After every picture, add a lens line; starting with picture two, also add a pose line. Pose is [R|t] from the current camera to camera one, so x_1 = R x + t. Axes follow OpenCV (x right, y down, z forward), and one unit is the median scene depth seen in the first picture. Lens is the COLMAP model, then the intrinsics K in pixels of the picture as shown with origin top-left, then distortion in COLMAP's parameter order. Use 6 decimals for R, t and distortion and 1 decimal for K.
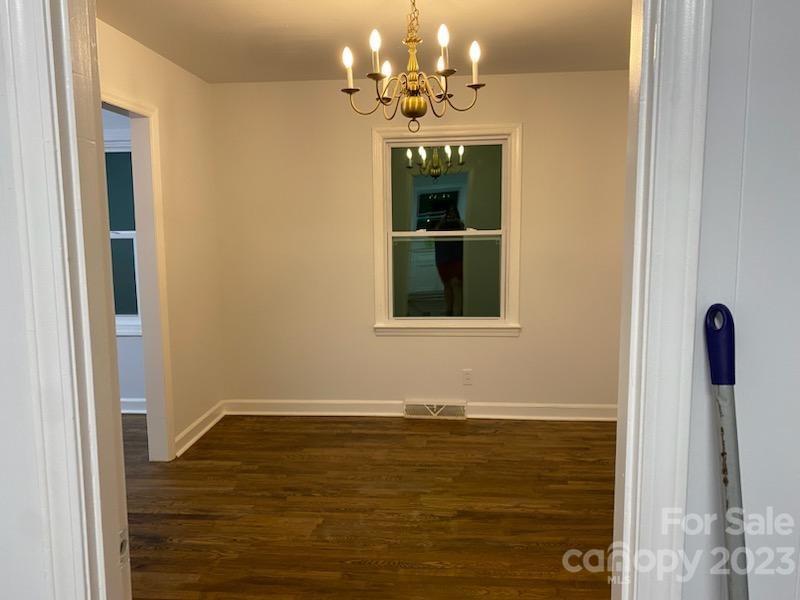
lens RADIAL K [[604.1, 0, 397.8], [0, 604.1, 295.6], [0, 0, 1]] dist [0.061939, -0.066220]
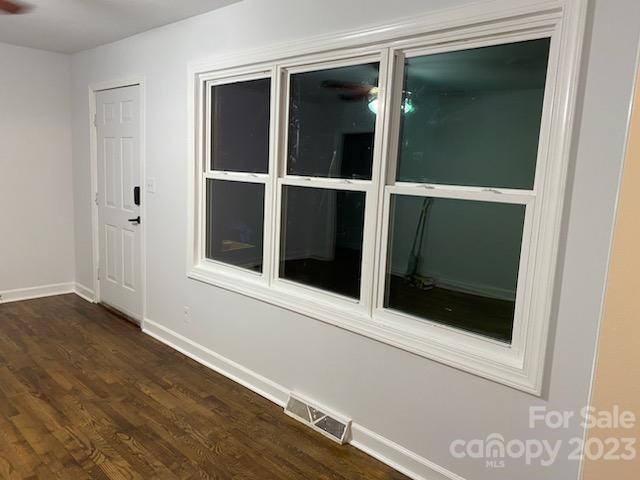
lens RADIAL K [[483.3, 0, 318.2], [0, 483.3, 236.5], [0, 0, 1]] dist [0.061939, -0.066220]
pose [[0.765135, 0.140016, -0.628462, -0.104100], [-0.133561, 0.989353, 0.057812, -0.036508], [0.629865, 0.039704, 0.775689, 0.318859]]
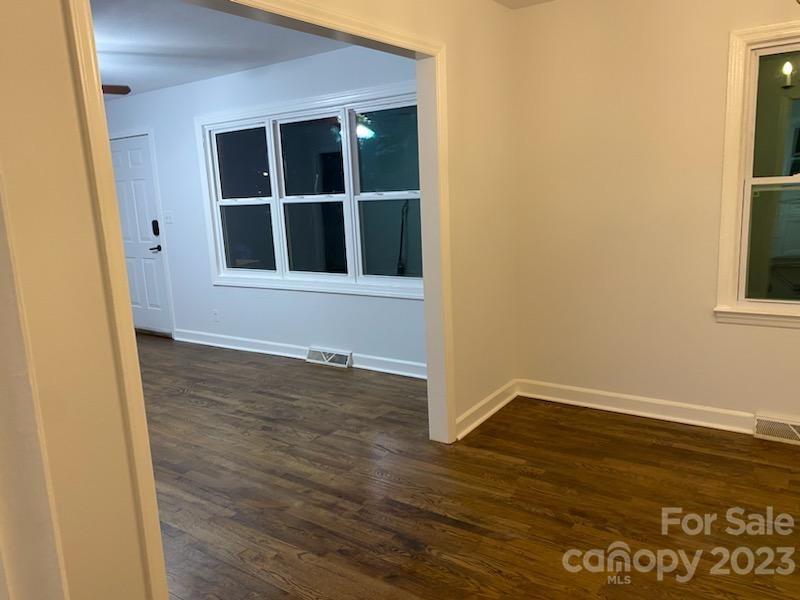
lens RADIAL K [[604.1, 0, 397.8], [0, 604.1, 295.6], [0, 0, 1]] dist [0.061939, -0.066220]
pose [[0.863160, 0.059759, -0.501382, 0.000196], [-0.021731, 0.996448, 0.081354, -0.019652], [0.504463, -0.059326, 0.861393, 0.180934]]
